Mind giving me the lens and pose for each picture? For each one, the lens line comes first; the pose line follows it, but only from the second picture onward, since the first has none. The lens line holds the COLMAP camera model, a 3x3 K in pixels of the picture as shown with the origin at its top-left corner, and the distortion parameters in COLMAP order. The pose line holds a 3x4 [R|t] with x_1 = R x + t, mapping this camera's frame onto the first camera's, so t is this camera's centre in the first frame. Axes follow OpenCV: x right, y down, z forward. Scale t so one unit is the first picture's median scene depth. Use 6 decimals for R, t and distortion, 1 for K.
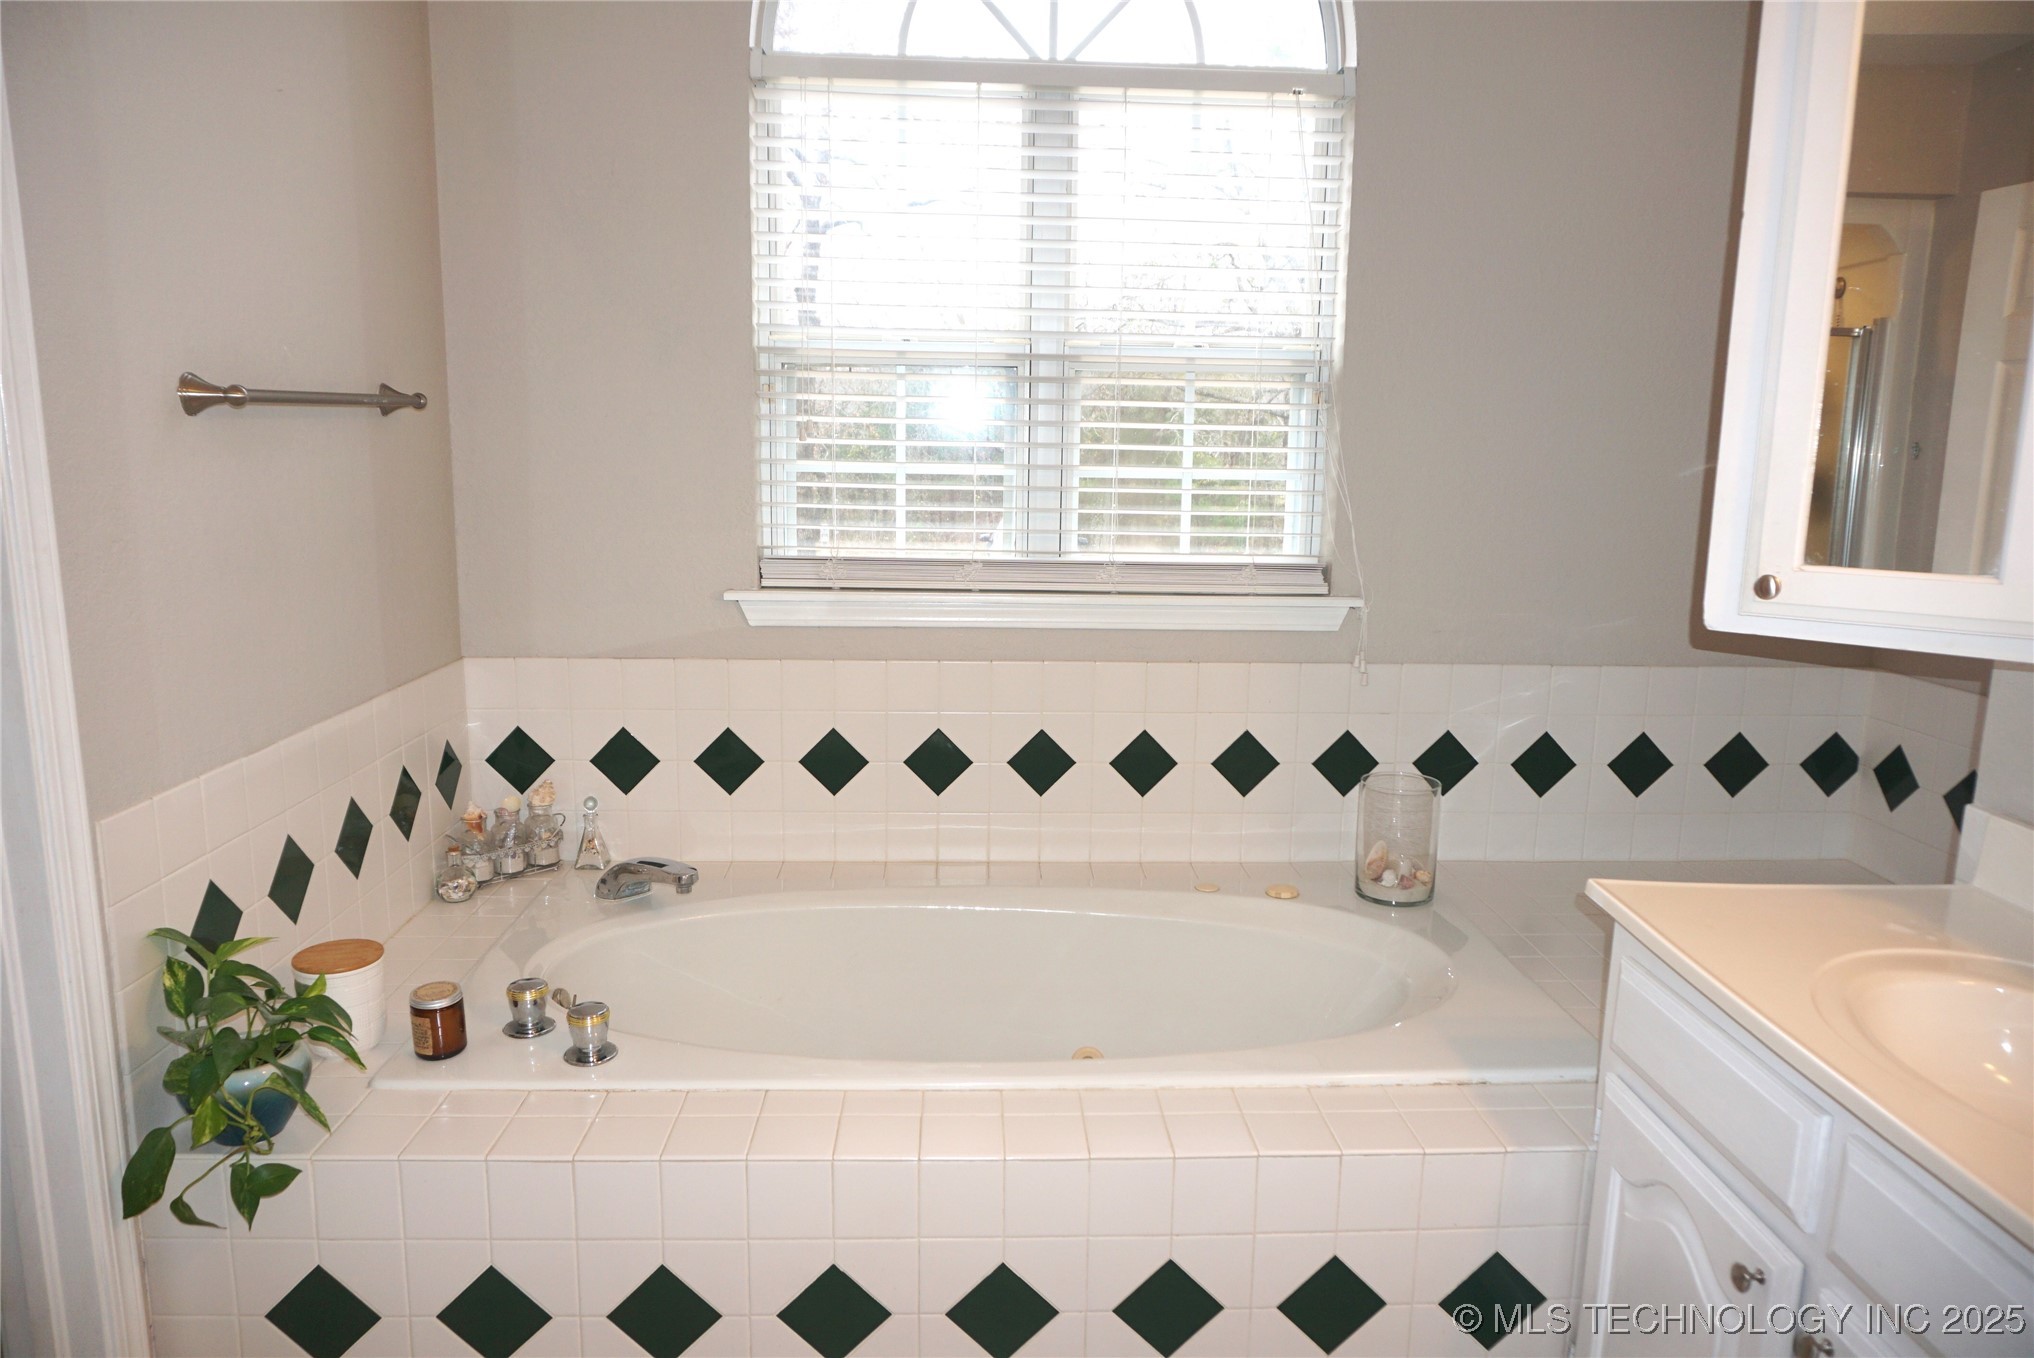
lens RADIAL K [[1361.8, 0, 1019.2], [0, 1361.8, 687.0], [0, 0, 1]] dist [-0.051120, 0.035992]
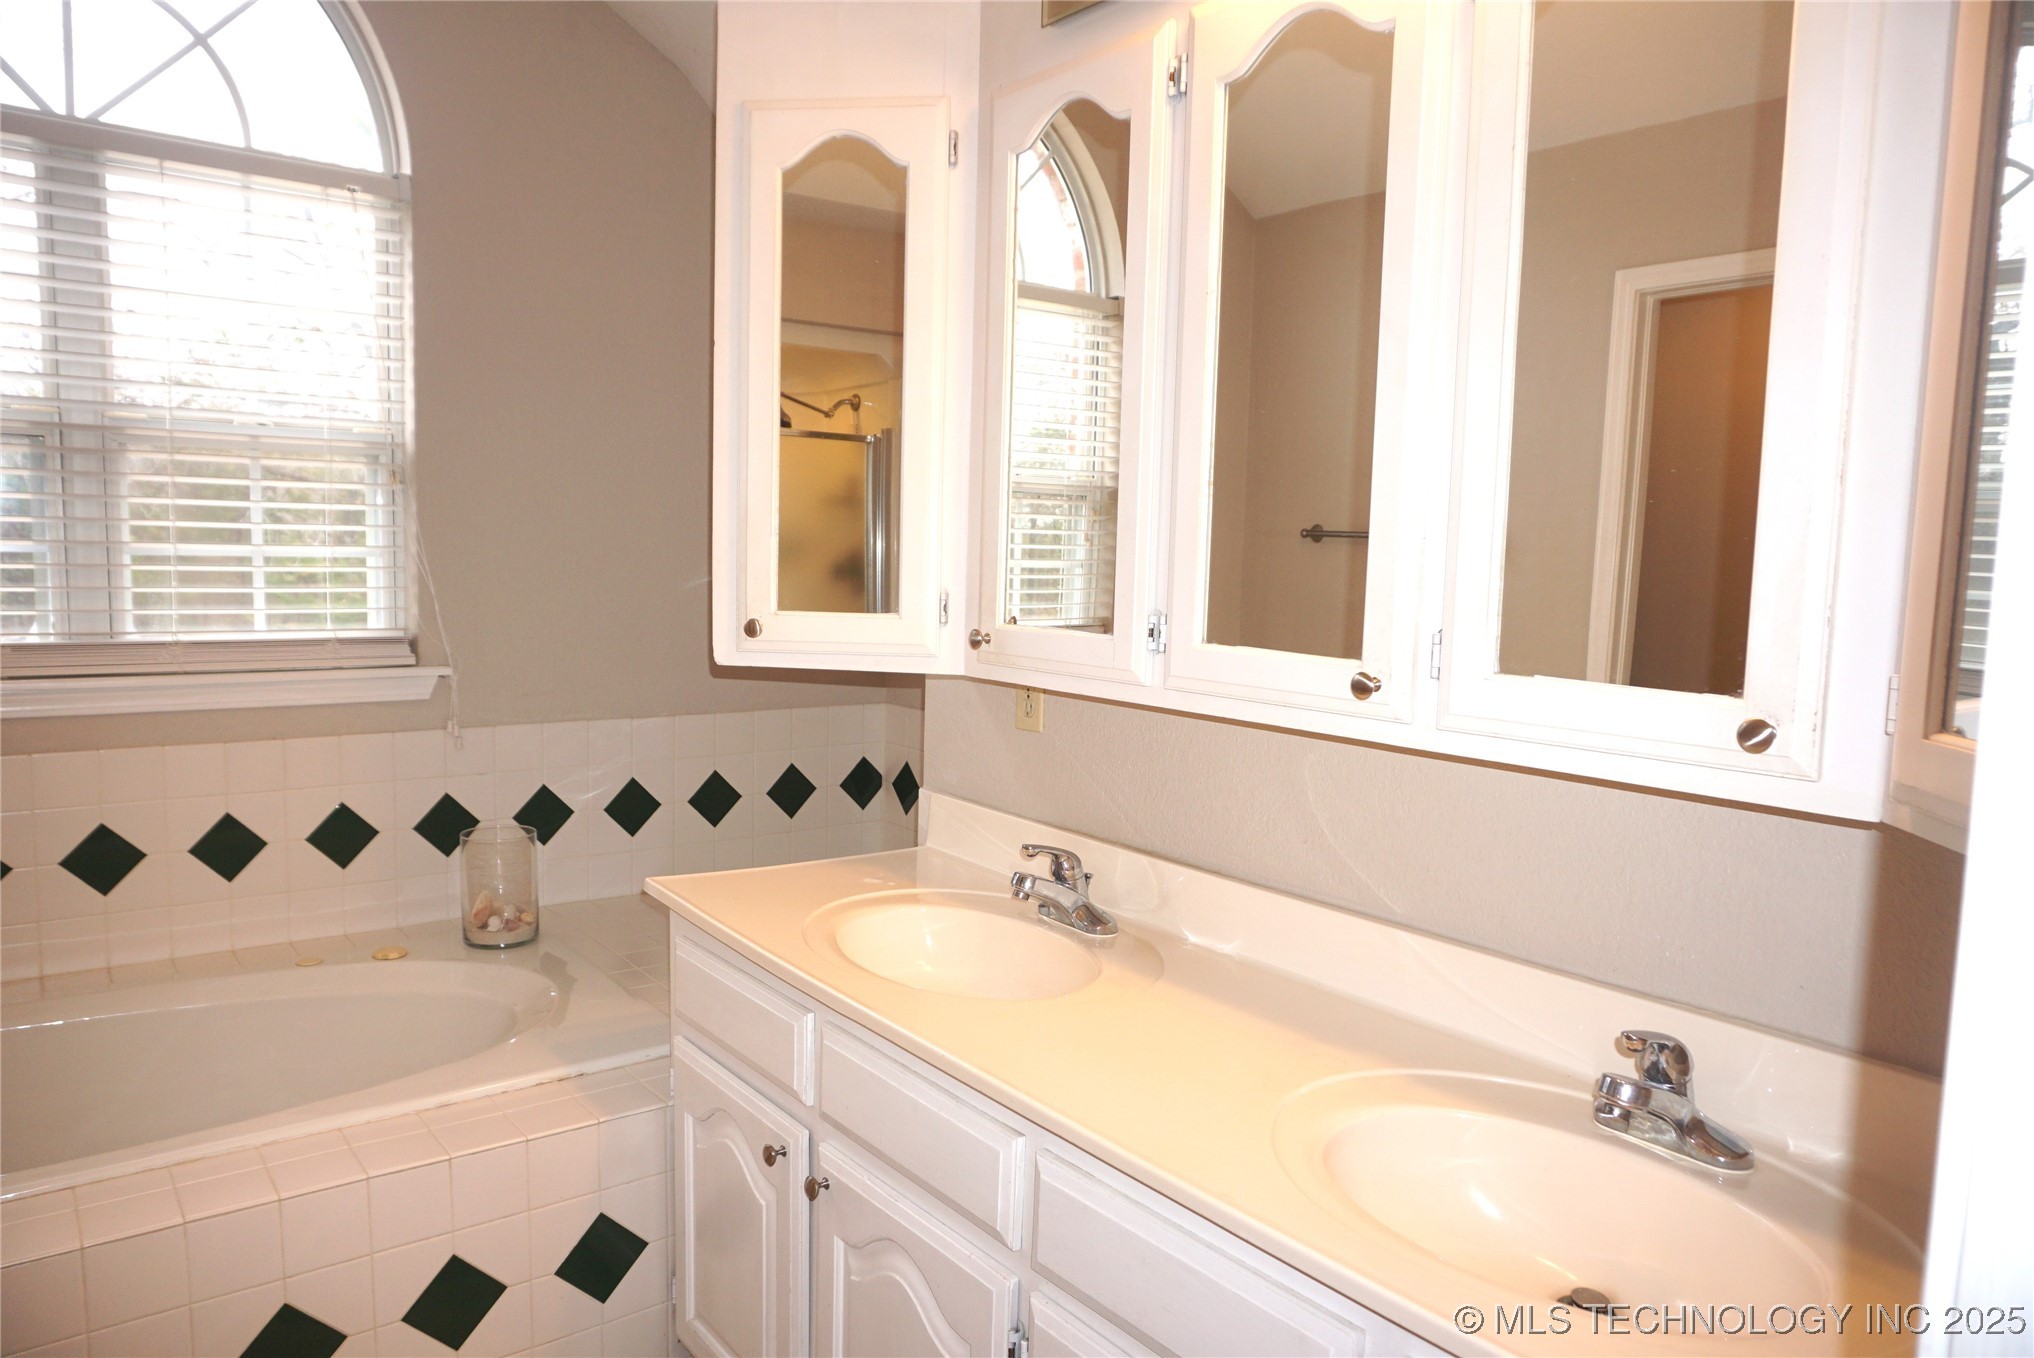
lens RADIAL K [[1361.8, 0, 1019.2], [0, 1361.8, 687.0], [0, 0, 1]] dist [-0.051120, 0.035992]
pose [[0.813587, -0.053930, 0.578937, 0.001957], [0.091608, 0.995143, -0.036036, 0.029869], [-0.574182, 0.082353, 0.814576, -0.117869]]
